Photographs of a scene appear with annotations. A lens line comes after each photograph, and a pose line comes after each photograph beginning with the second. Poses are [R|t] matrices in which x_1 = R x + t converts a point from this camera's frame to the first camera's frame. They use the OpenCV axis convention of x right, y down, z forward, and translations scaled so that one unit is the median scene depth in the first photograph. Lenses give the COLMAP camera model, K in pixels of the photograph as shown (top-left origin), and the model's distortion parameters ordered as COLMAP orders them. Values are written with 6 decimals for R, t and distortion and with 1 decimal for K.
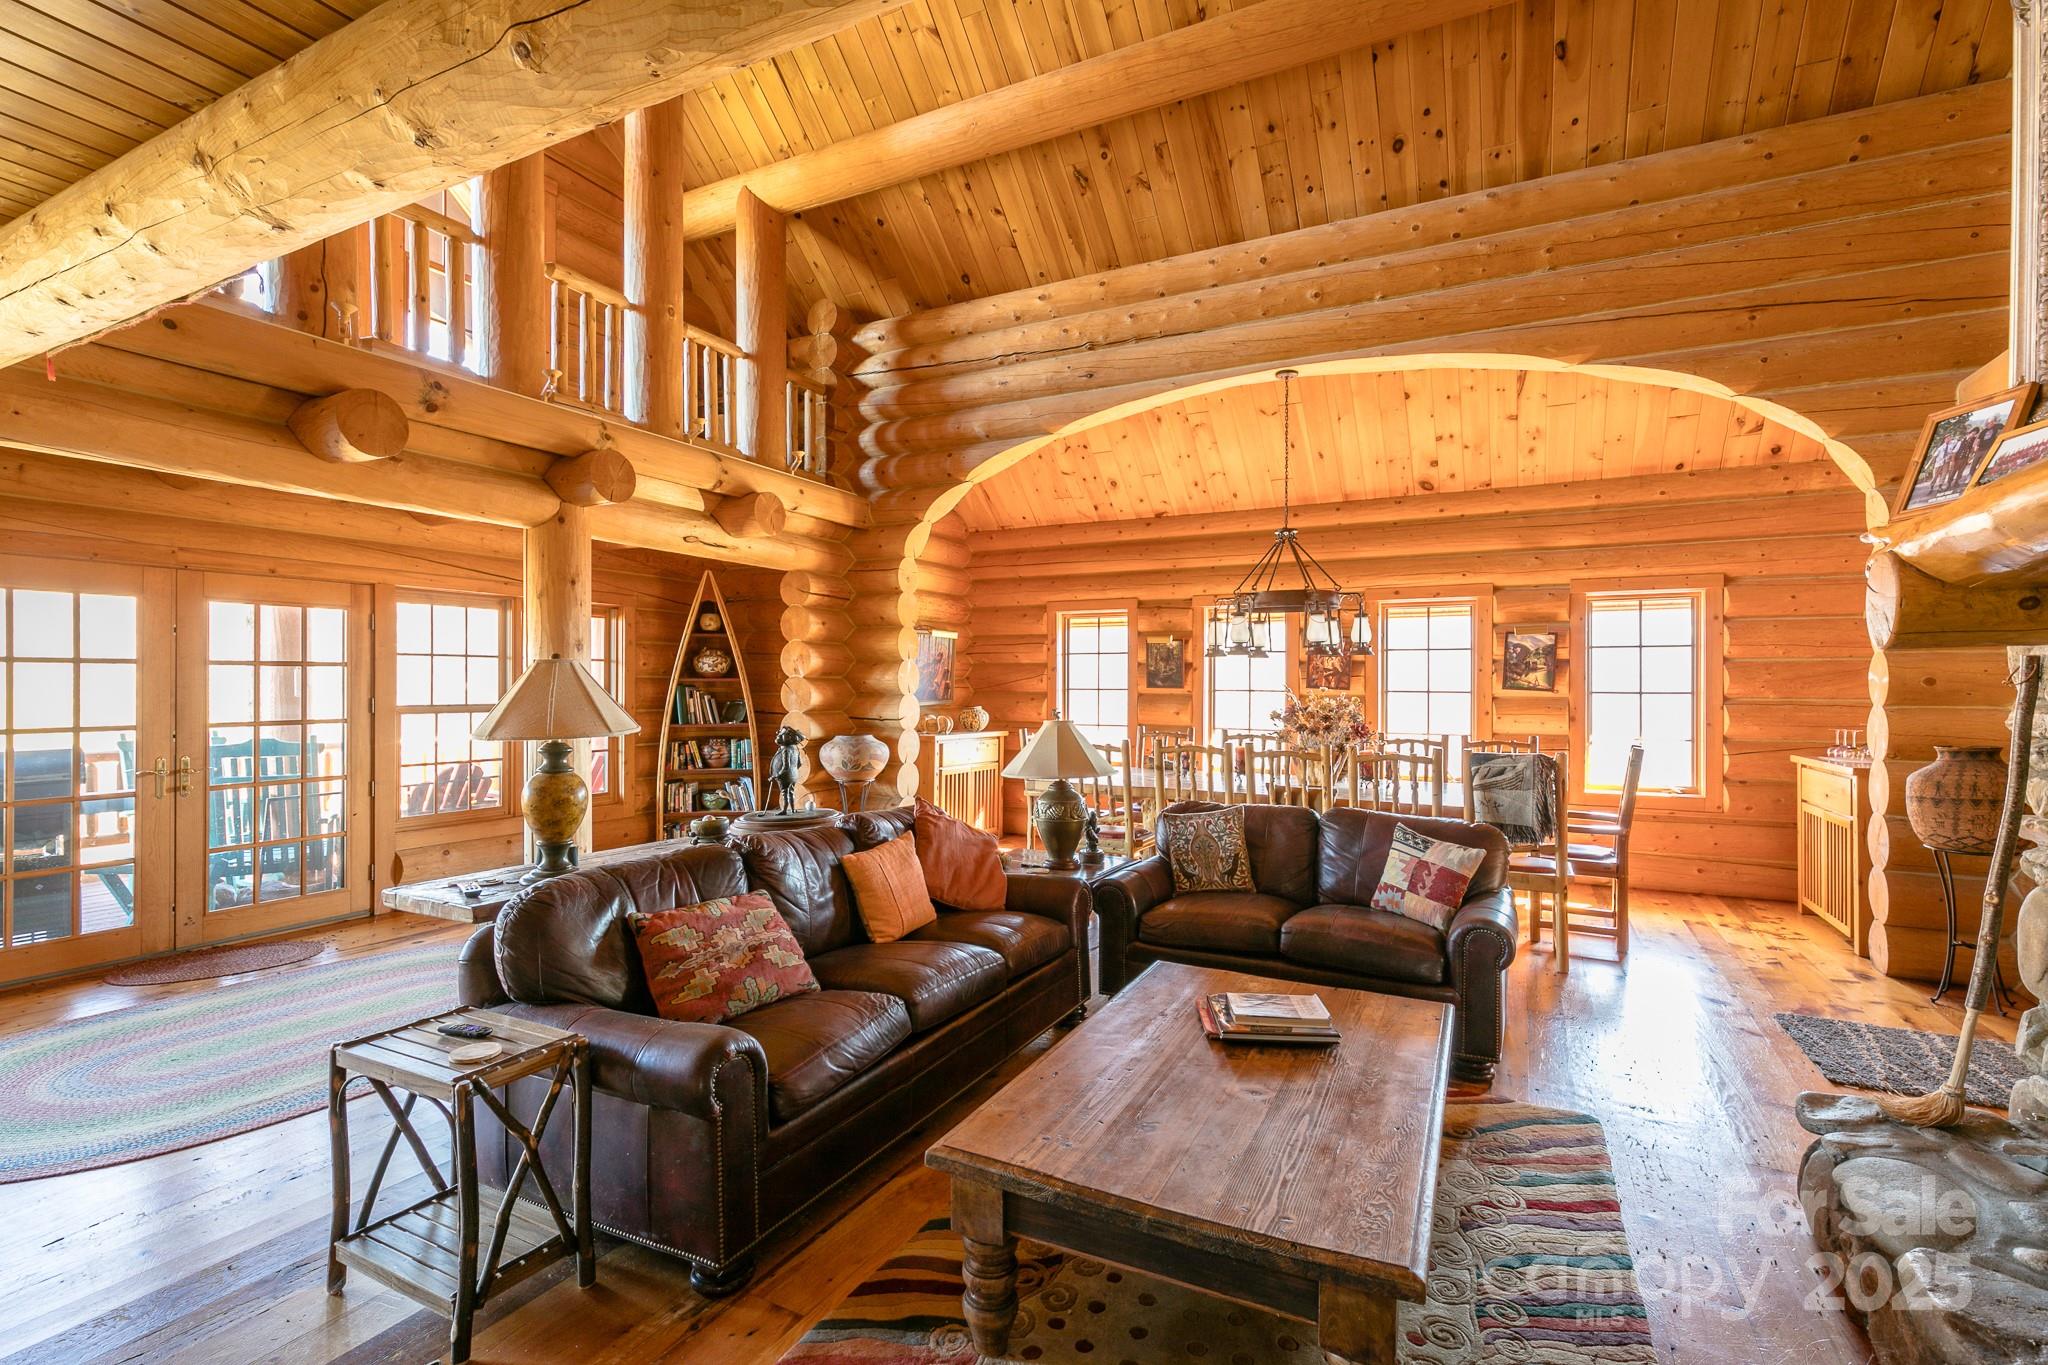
lens RADIAL K [[922.9, 0, 1055.2], [0, 922.9, 682.0], [0, 0, 1]] dist [0.003329, -0.001439]
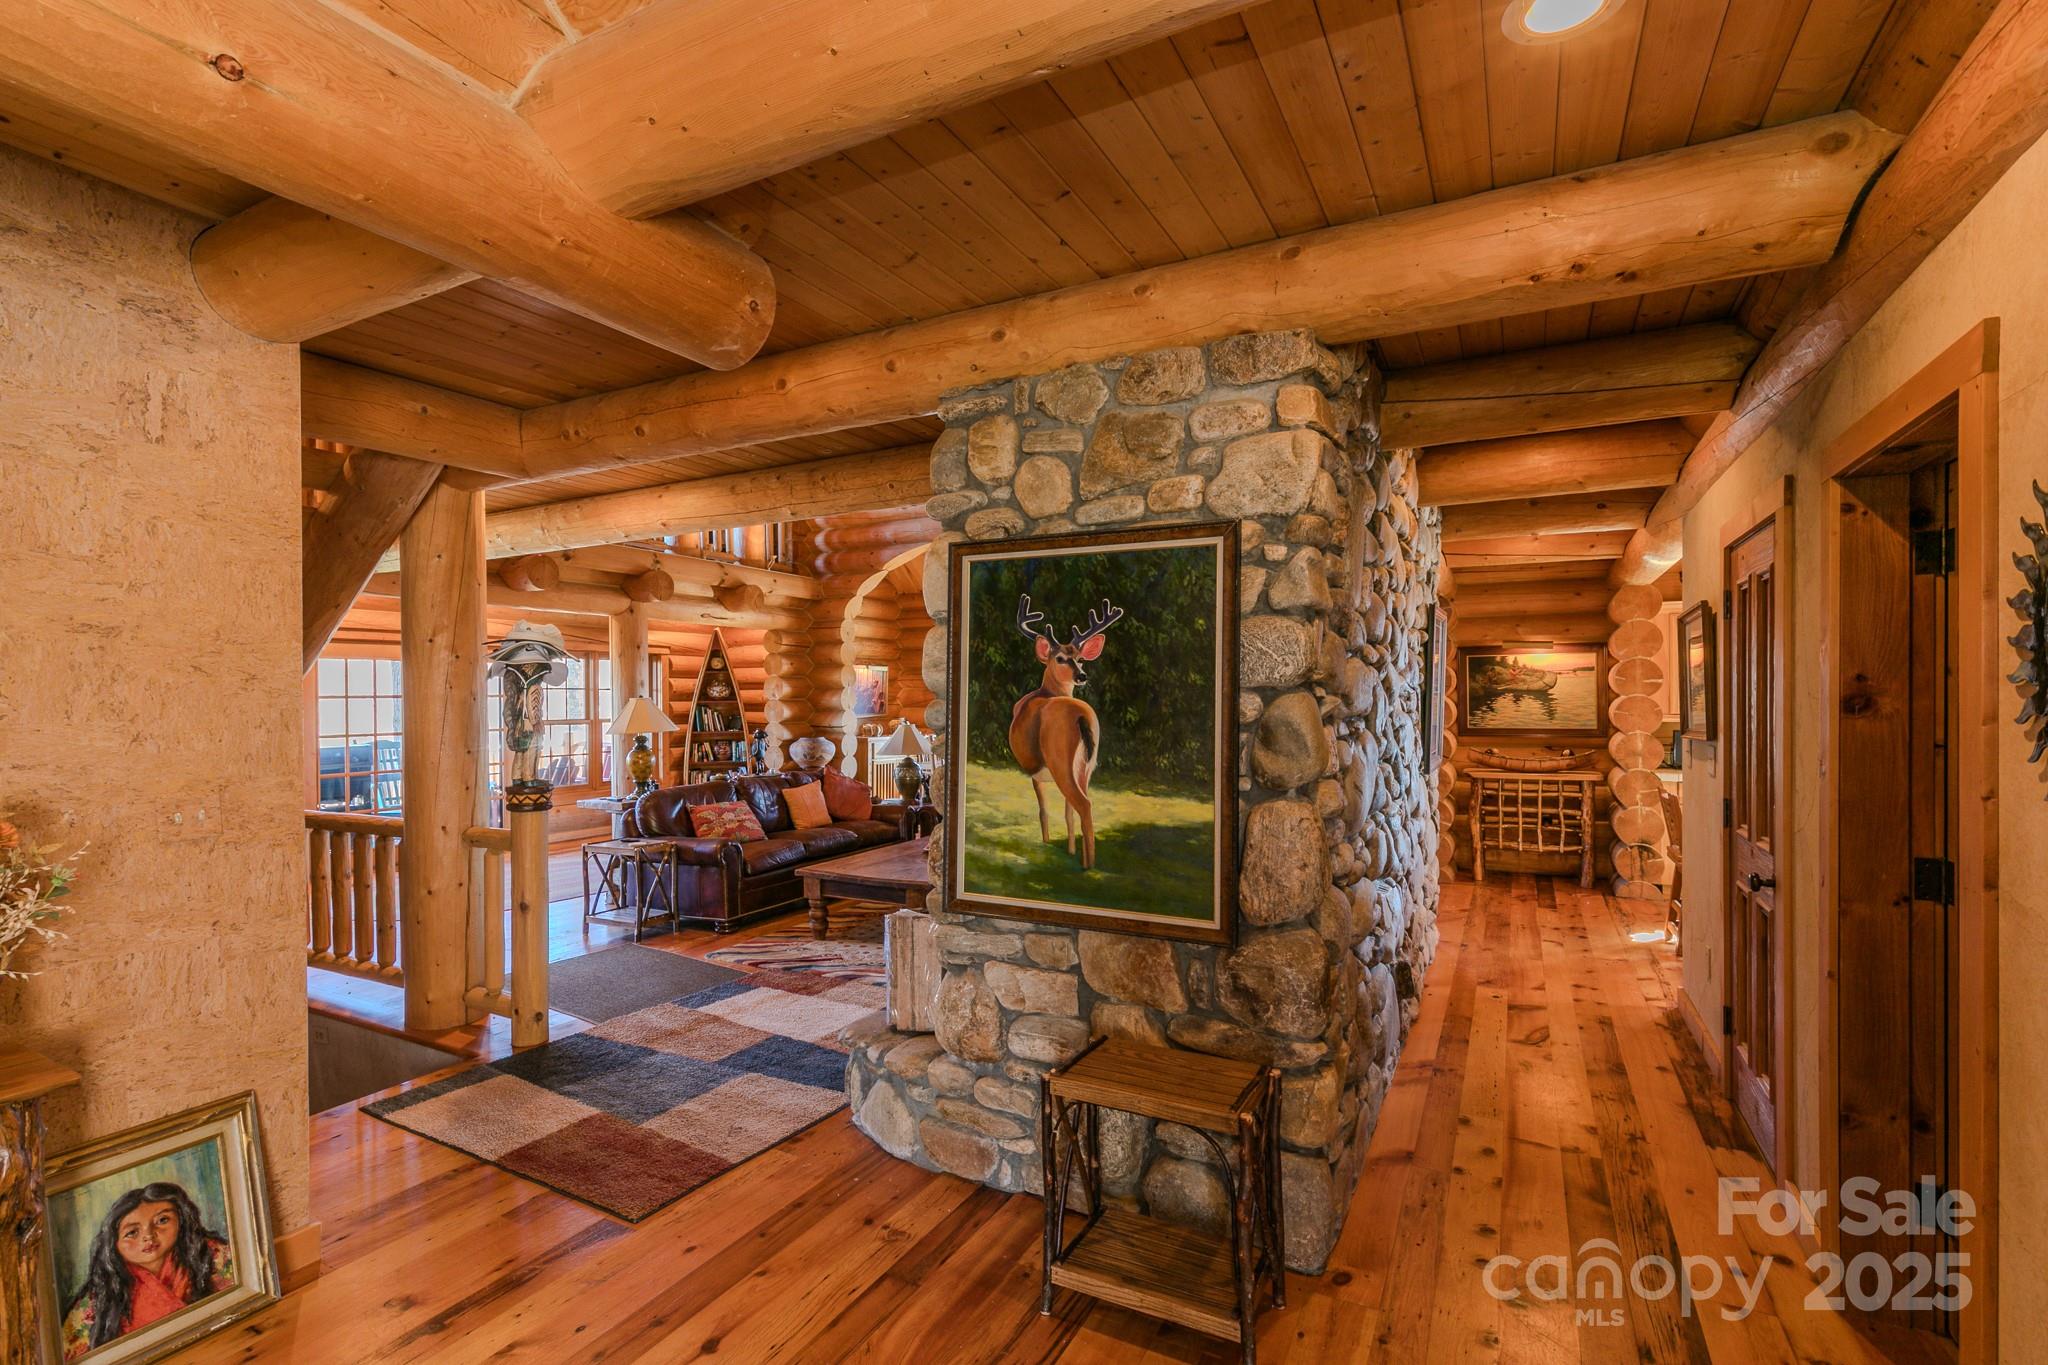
lens RADIAL K [[922.9, 0, 1040.8], [0, 922.9, 696.3], [0, 0, 1]] dist [0.003329, -0.001439]
pose [[0.999773, -0.009794, -0.018948, 0.198758], [0.009872, 0.999943, 0.004077, -0.012948], [0.018907, -0.004263, 0.999812, -0.543093]]
